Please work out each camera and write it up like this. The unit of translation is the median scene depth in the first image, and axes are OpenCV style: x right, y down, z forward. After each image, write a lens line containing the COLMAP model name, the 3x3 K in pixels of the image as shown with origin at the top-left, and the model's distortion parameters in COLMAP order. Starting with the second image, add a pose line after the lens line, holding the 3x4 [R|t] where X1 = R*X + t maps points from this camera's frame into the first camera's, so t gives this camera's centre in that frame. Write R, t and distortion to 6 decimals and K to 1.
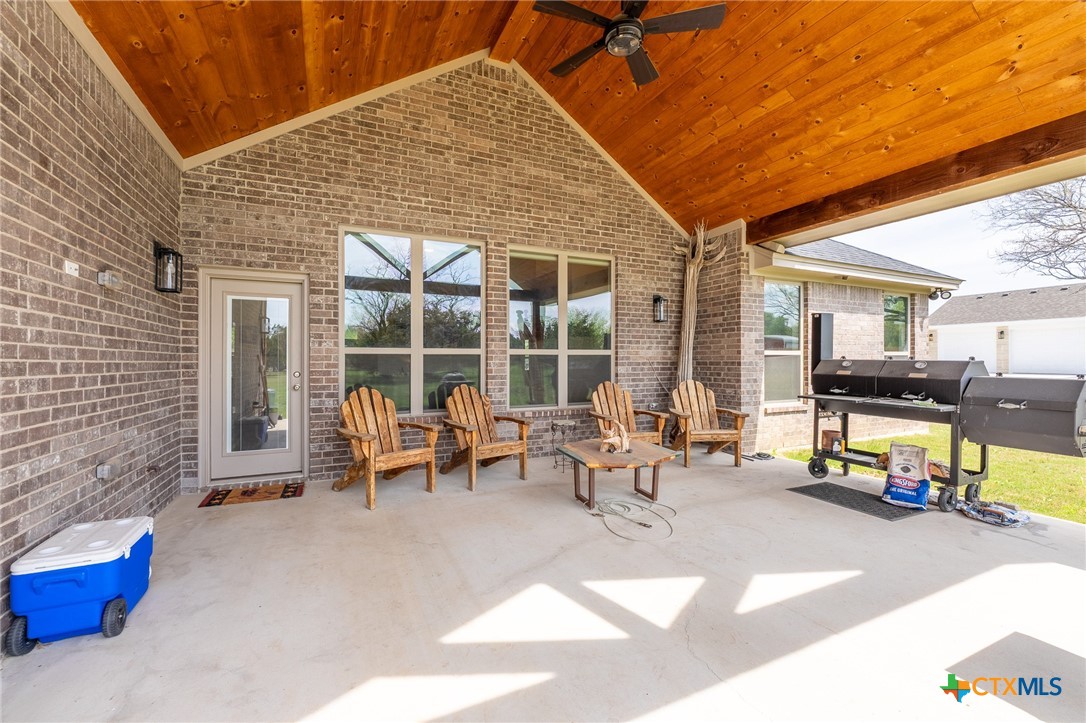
lens RADIAL K [[435.5, 0, 548.0], [0, 435.5, 361.1], [0, 0, 1]] dist [-0.007022, 0.000127]
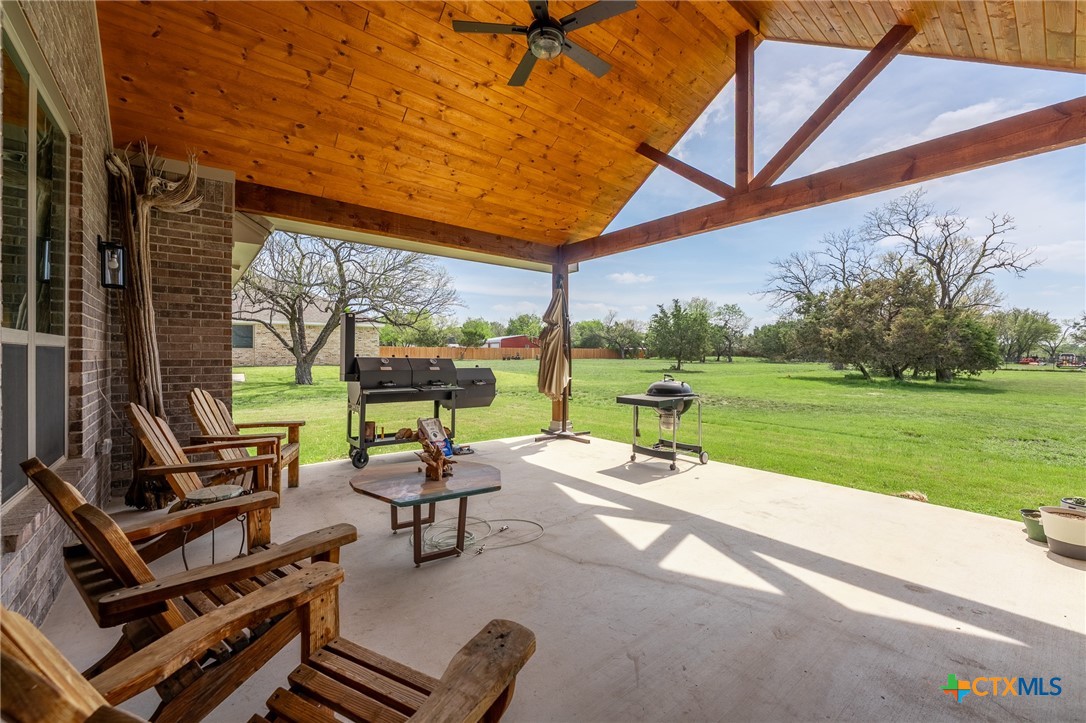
lens RADIAL K [[435.5, 0, 551.3], [0, 435.5, 359.9], [0, 0, 1]] dist [-0.007022, 0.000127]
pose [[-0.233134, -0.007742, 0.972414, -0.661822], [-0.000283, 0.999969, 0.007894, -0.007861], [-0.972445, 0.001565, -0.233129, 0.996556]]
